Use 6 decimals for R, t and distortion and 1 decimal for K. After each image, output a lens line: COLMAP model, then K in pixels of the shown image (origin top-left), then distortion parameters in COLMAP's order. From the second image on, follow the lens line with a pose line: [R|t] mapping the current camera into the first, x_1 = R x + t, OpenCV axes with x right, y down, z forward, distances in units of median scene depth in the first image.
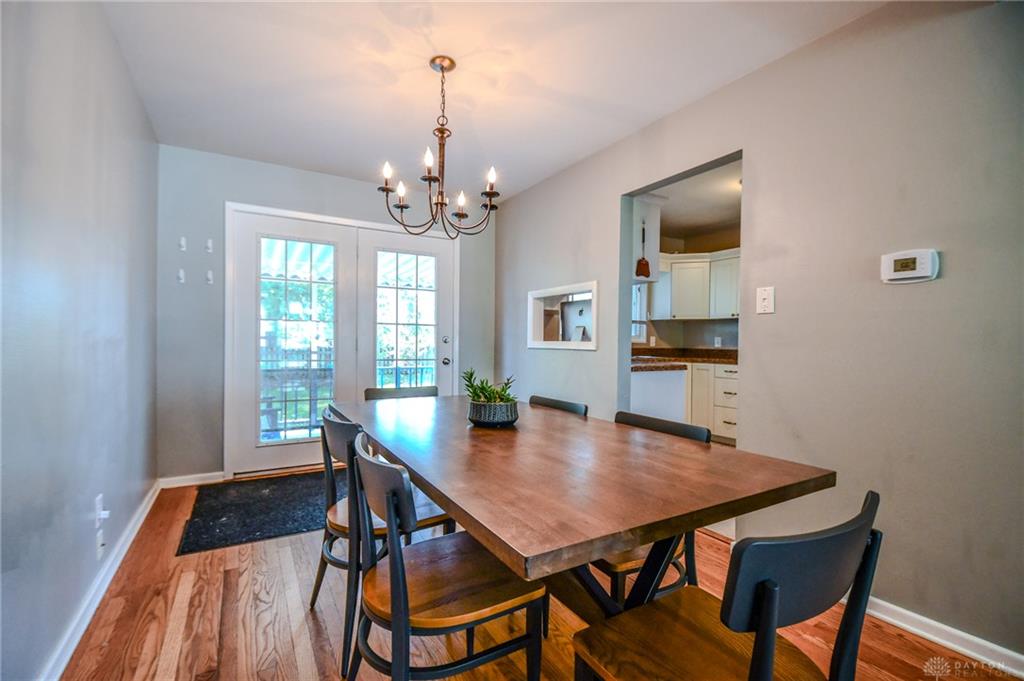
lens RADIAL K [[442.3, 0, 504.4], [0, 442.3, 350.0], [0, 0, 1]] dist [-0.006694, -0.007793]
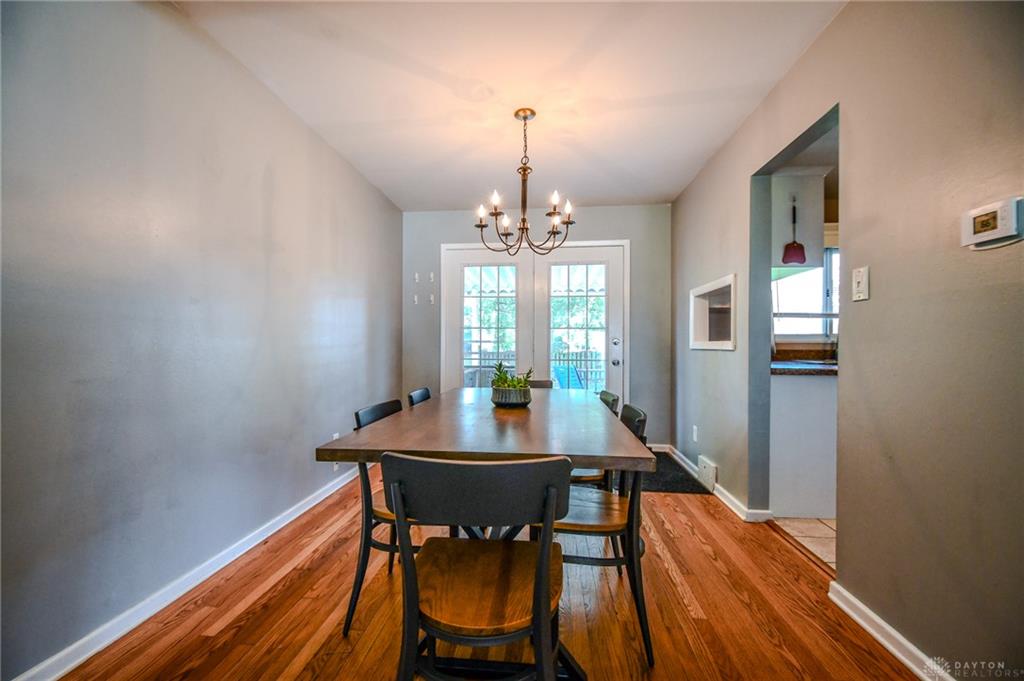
lens RADIAL K [[442.3, 0, 502.4], [0, 442.3, 347.0], [0, 0, 1]] dist [-0.006694, -0.007793]
pose [[0.809312, -0.005527, -0.587352, 0.490156], [-0.004384, 0.999871, -0.015449, 0.014468], [0.587362, 0.015078, 0.809184, -0.017324]]
